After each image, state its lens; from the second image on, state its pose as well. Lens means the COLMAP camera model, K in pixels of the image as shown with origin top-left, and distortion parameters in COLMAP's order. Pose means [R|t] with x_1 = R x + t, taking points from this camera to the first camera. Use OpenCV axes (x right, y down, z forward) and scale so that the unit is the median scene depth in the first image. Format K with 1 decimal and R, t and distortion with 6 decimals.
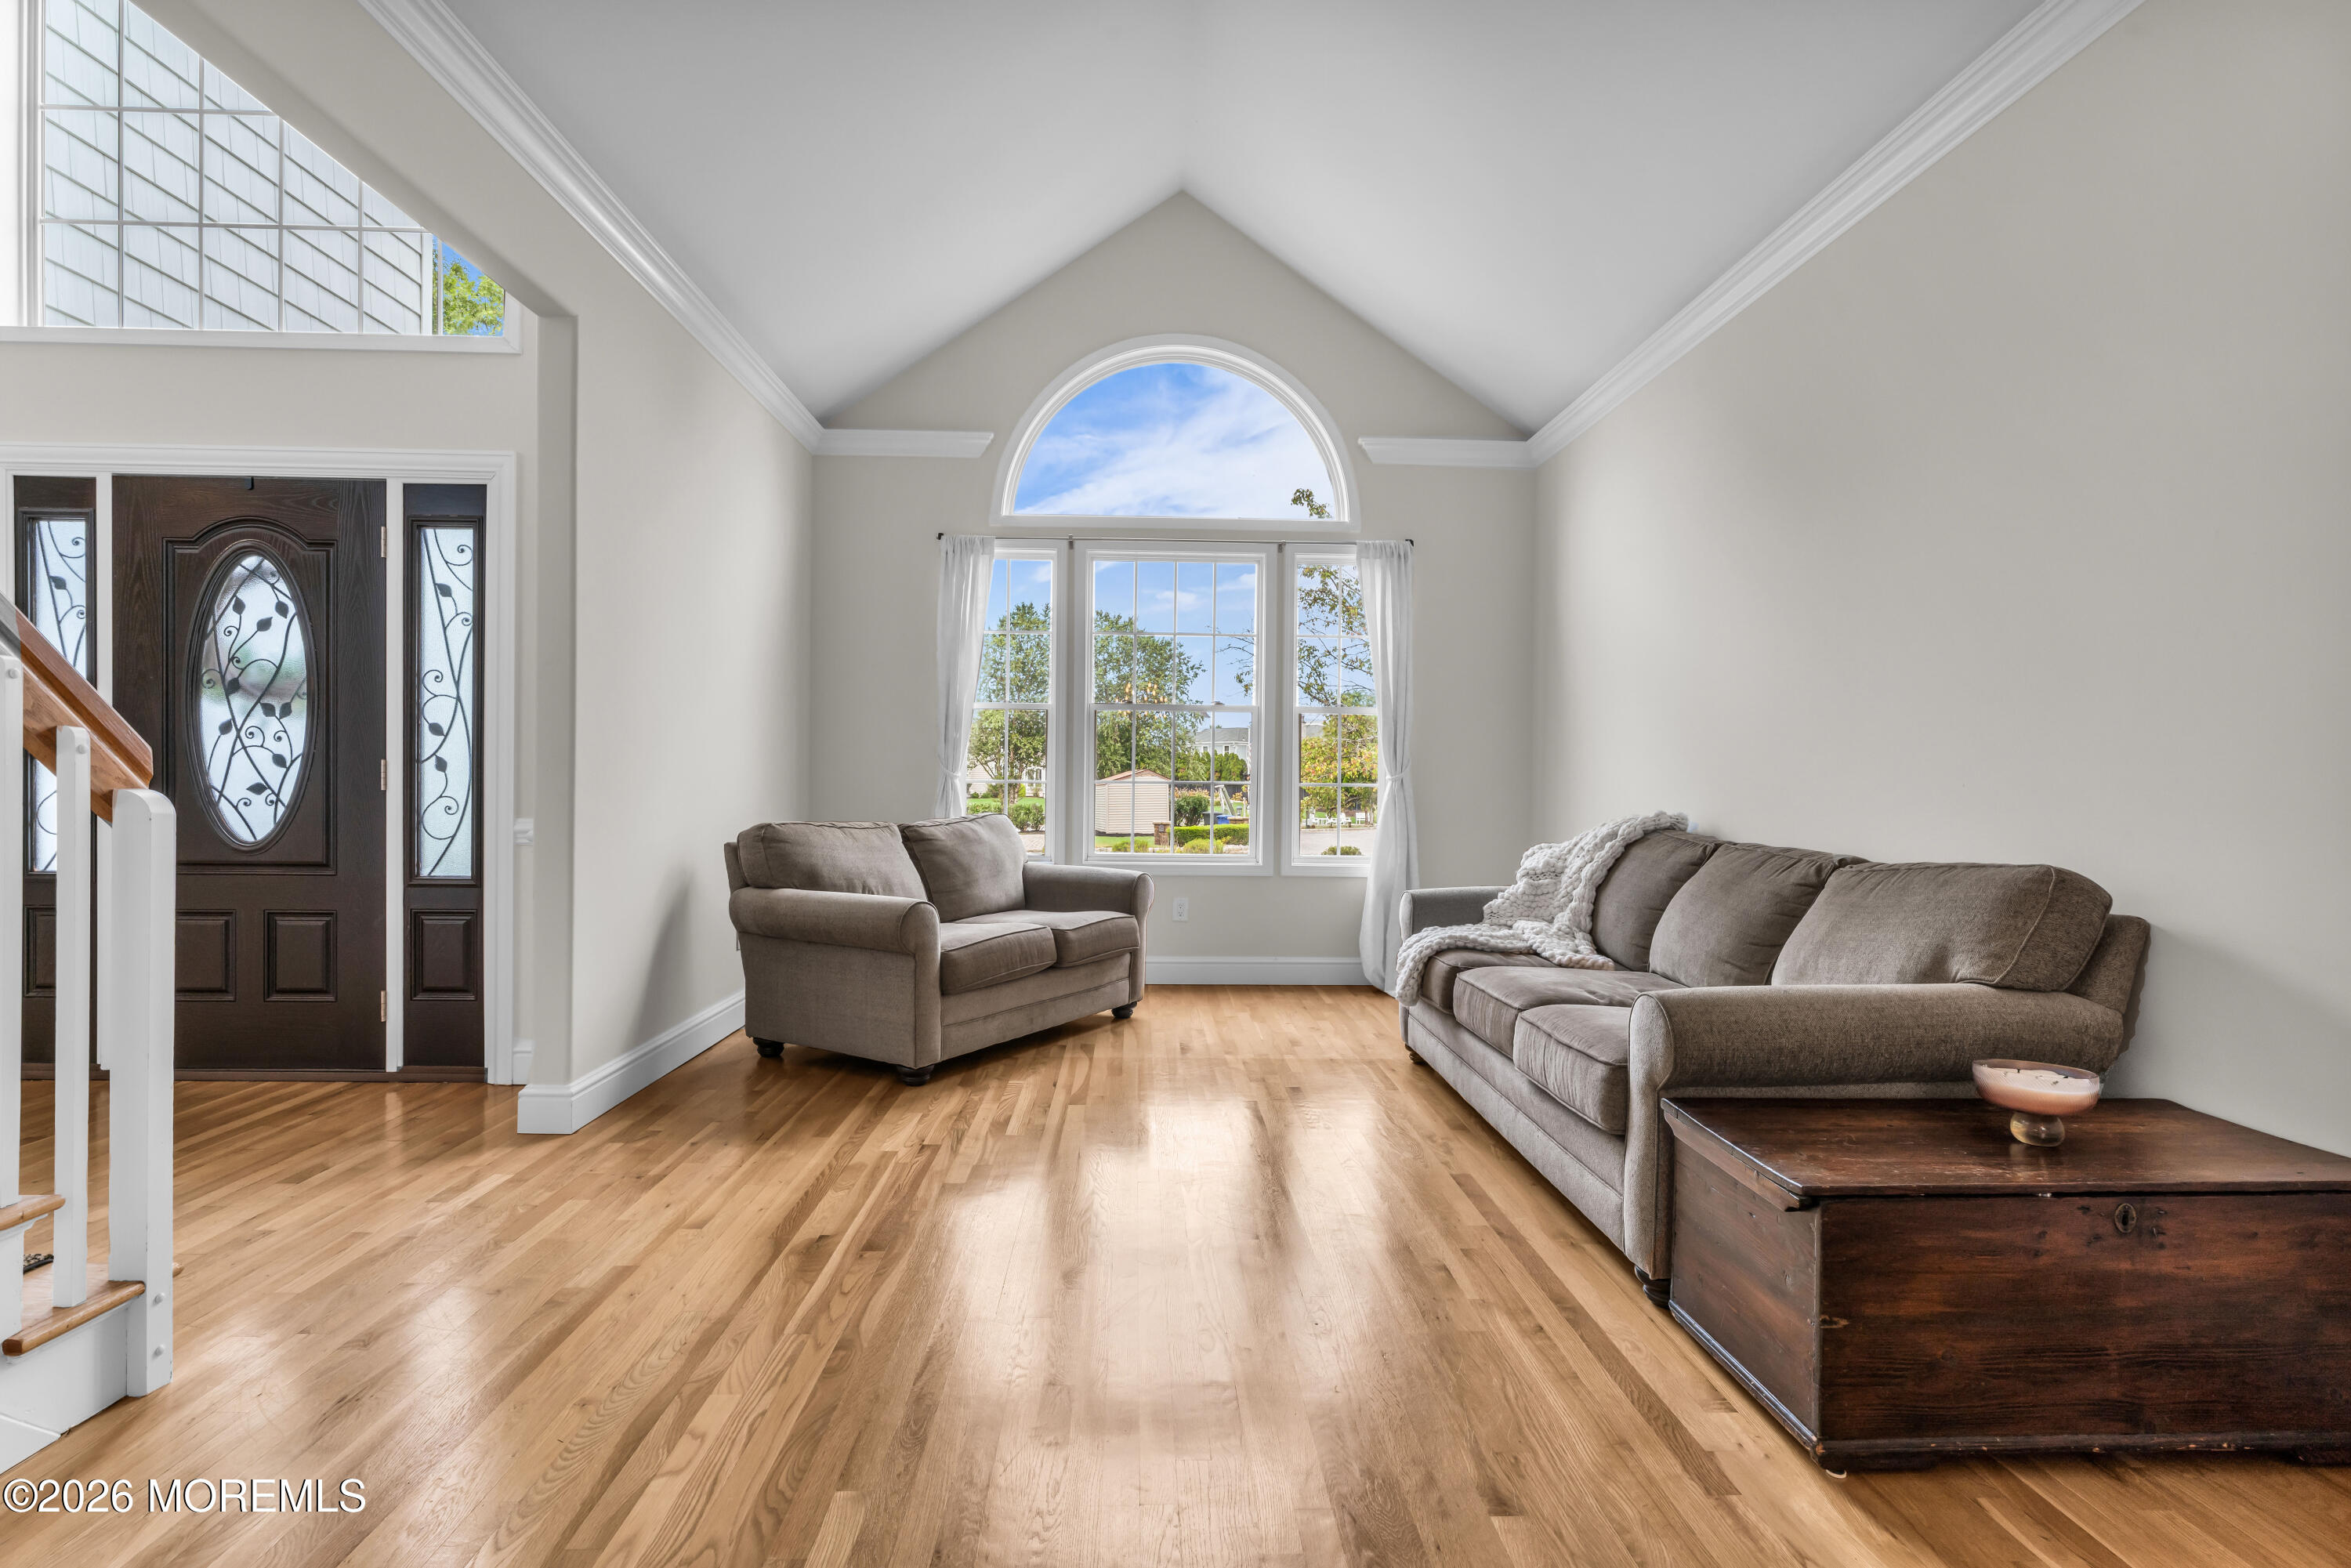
lens RADIAL K [[1167.6, 0, 1170.1], [0, 1167.6, 783.8], [0, 0, 1]] dist [-0.004562, -0.000189]
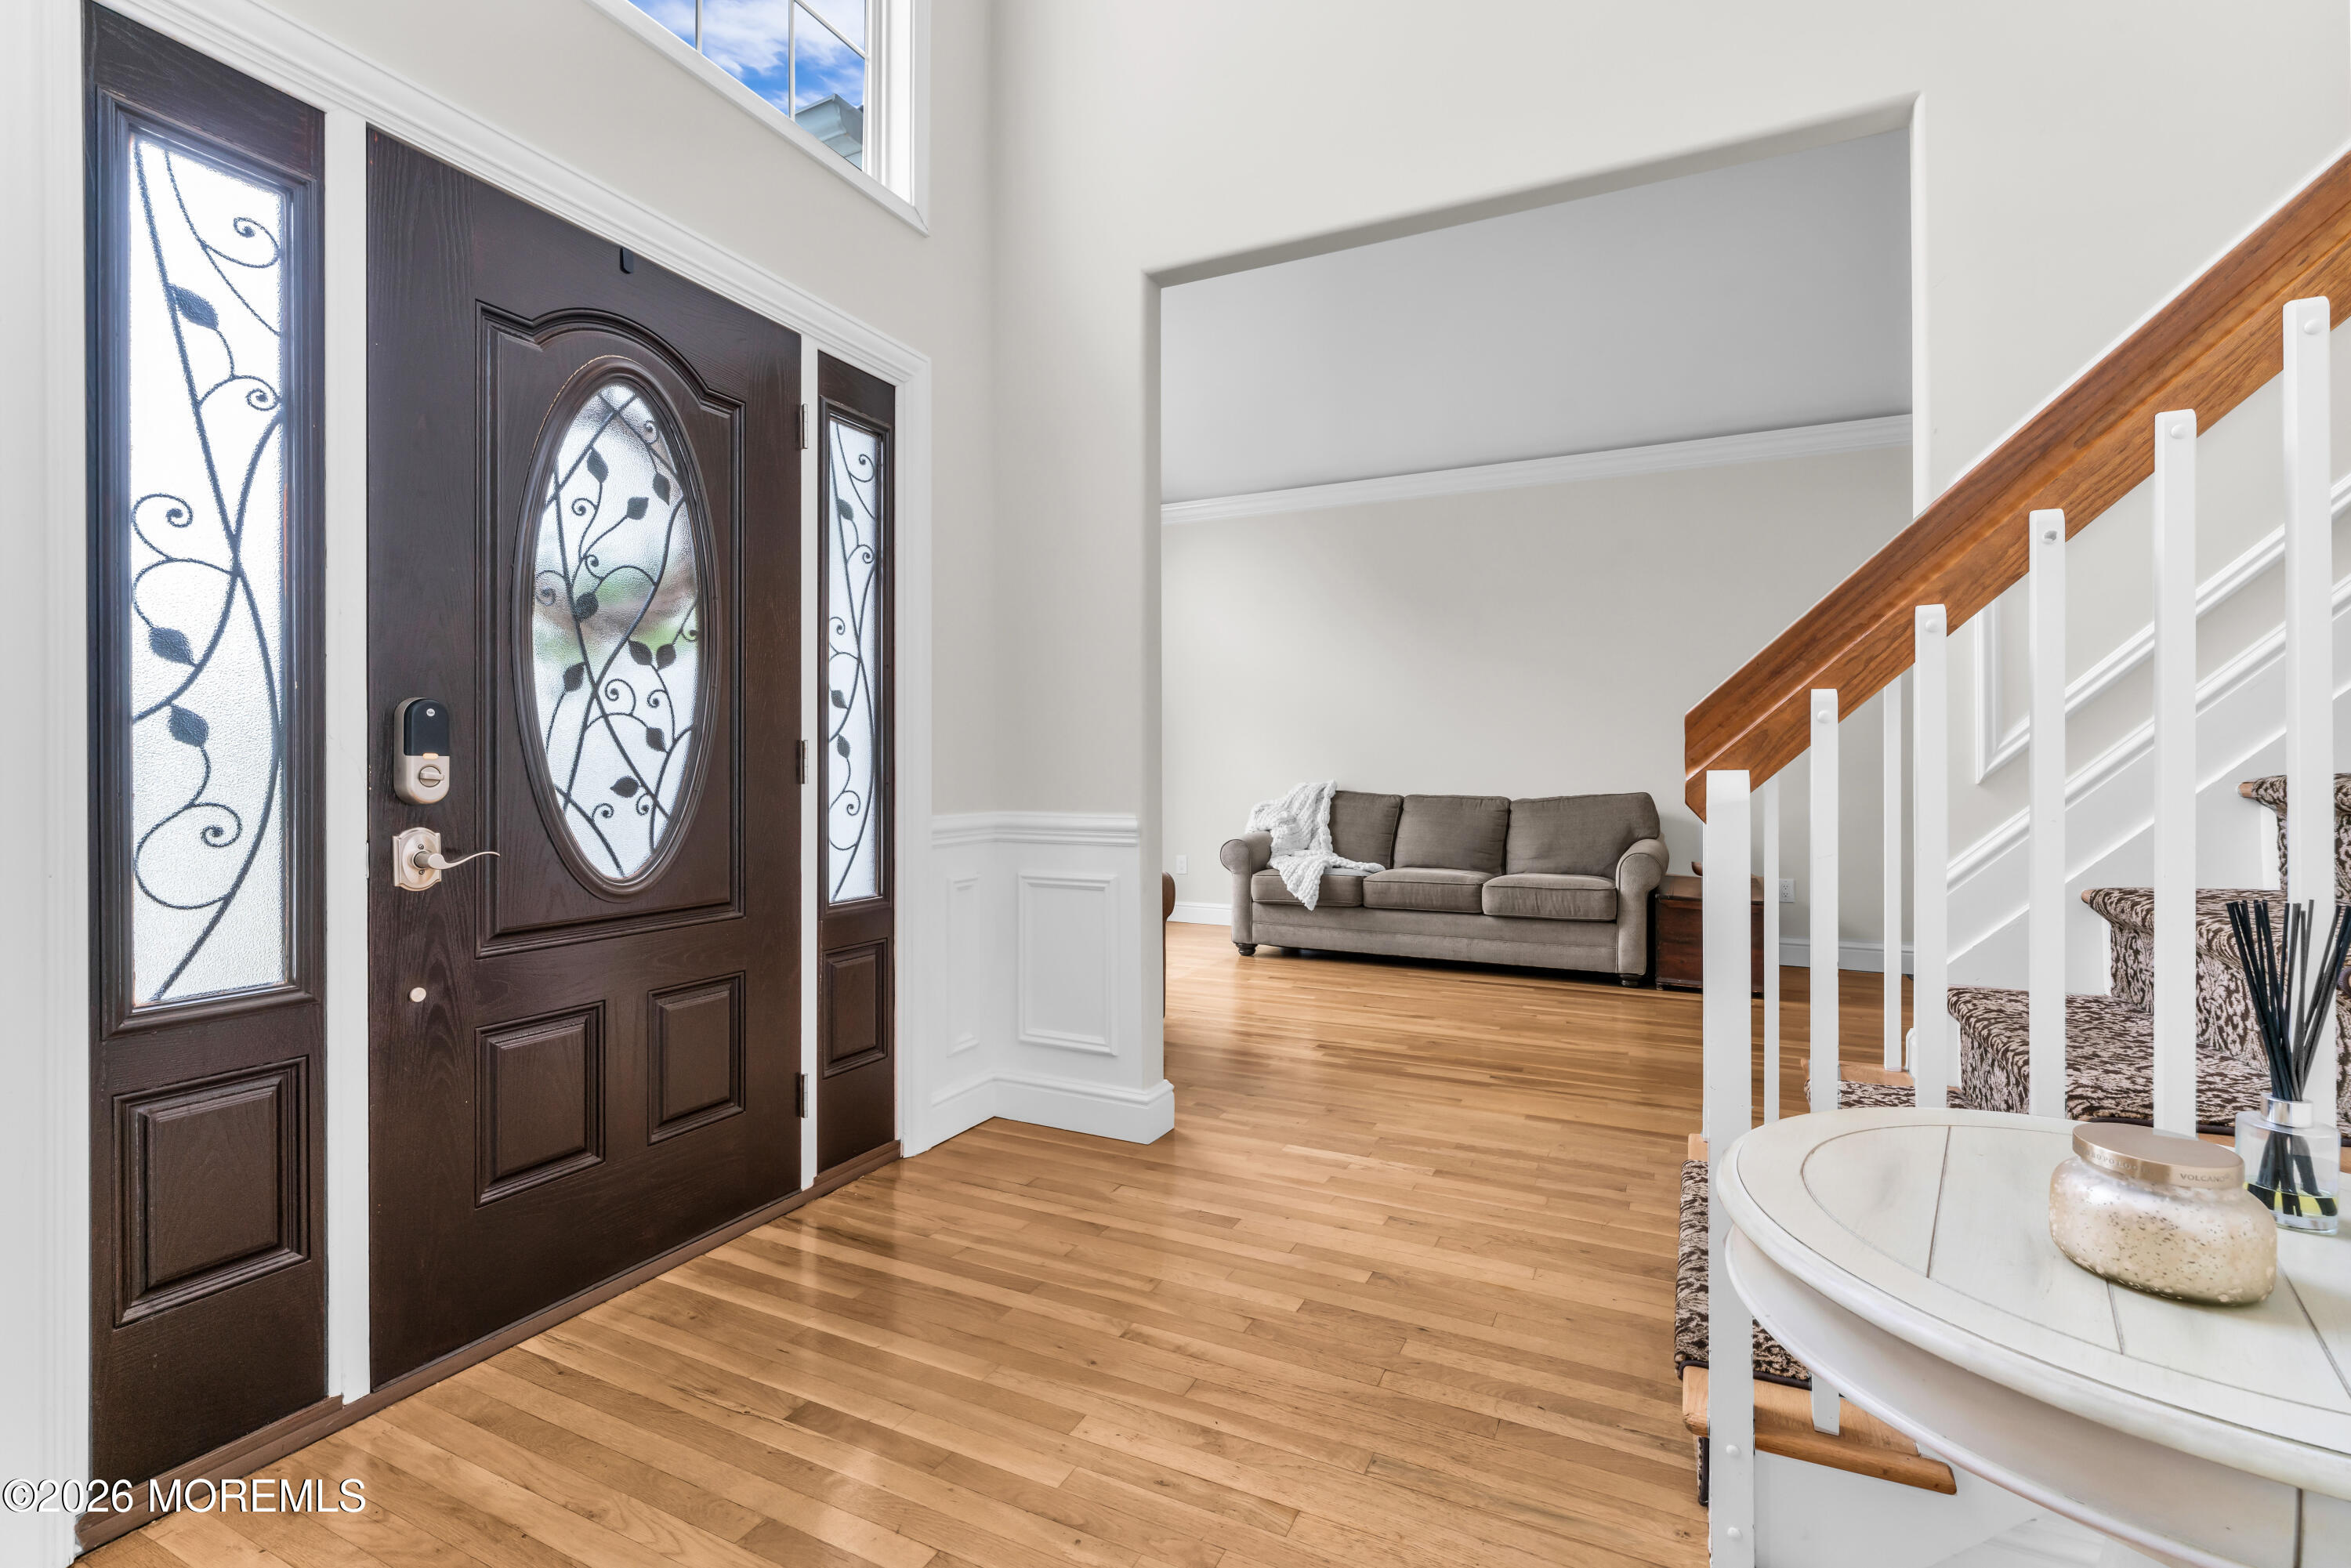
lens RADIAL K [[1079.3, 0, 1180.0], [0, 1079.3, 765.9], [0, 0, 1]] dist [-0.004488, -0.000071]
pose [[0.450029, -0.011014, 0.892946, -1.140696], [0.017827, 0.999835, 0.003348, -0.003111], [-0.892836, 0.014412, 0.450151, 0.509714]]
